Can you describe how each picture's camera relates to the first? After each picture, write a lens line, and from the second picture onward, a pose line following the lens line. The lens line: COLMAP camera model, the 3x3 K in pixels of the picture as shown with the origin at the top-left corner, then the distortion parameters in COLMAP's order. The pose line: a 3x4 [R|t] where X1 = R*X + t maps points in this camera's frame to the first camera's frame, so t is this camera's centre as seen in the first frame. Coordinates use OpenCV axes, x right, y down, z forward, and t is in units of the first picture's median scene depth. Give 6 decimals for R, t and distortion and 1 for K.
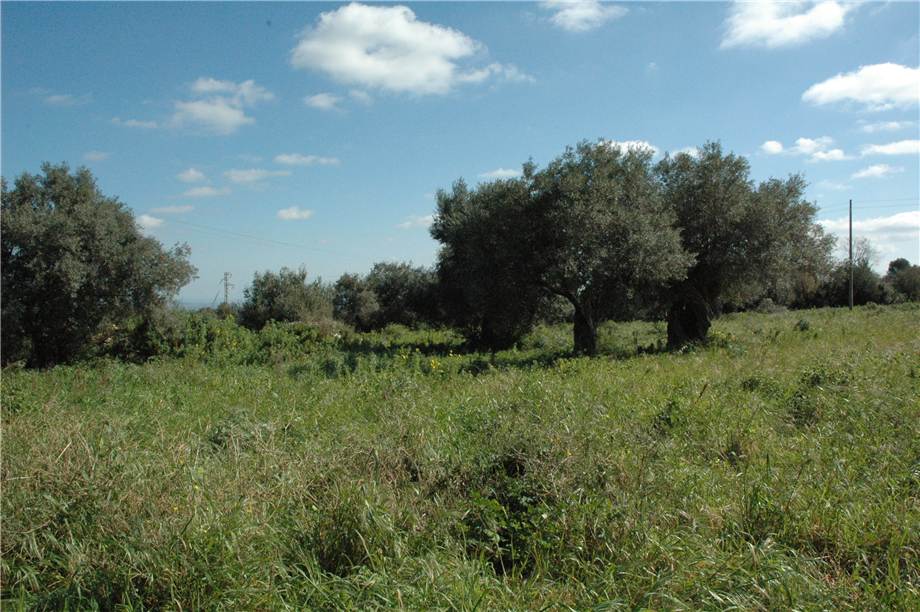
lens RADIAL K [[724.2, 0, 456.5], [0, 724.2, 317.1], [0, 0, 1]] dist [-0.169484, 0.155124]
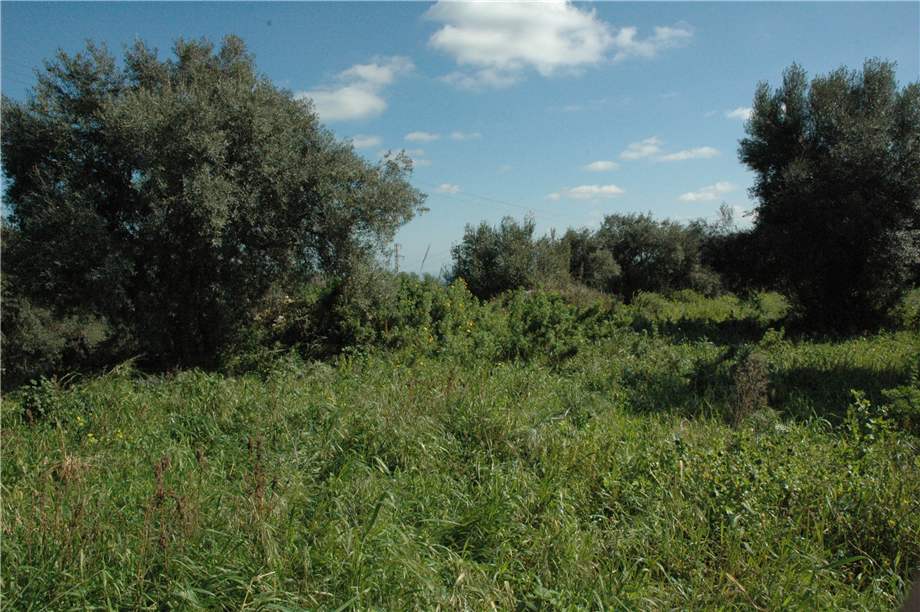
lens RADIAL K [[724.2, 0, 456.5], [0, 724.2, 317.1], [0, 0, 1]] dist [-0.169484, 0.155124]
pose [[0.975736, -0.005620, -0.218880, -0.201320], [0.014035, 0.999220, 0.036906, 0.008610], [0.218502, -0.039082, 0.975054, 0.409582]]
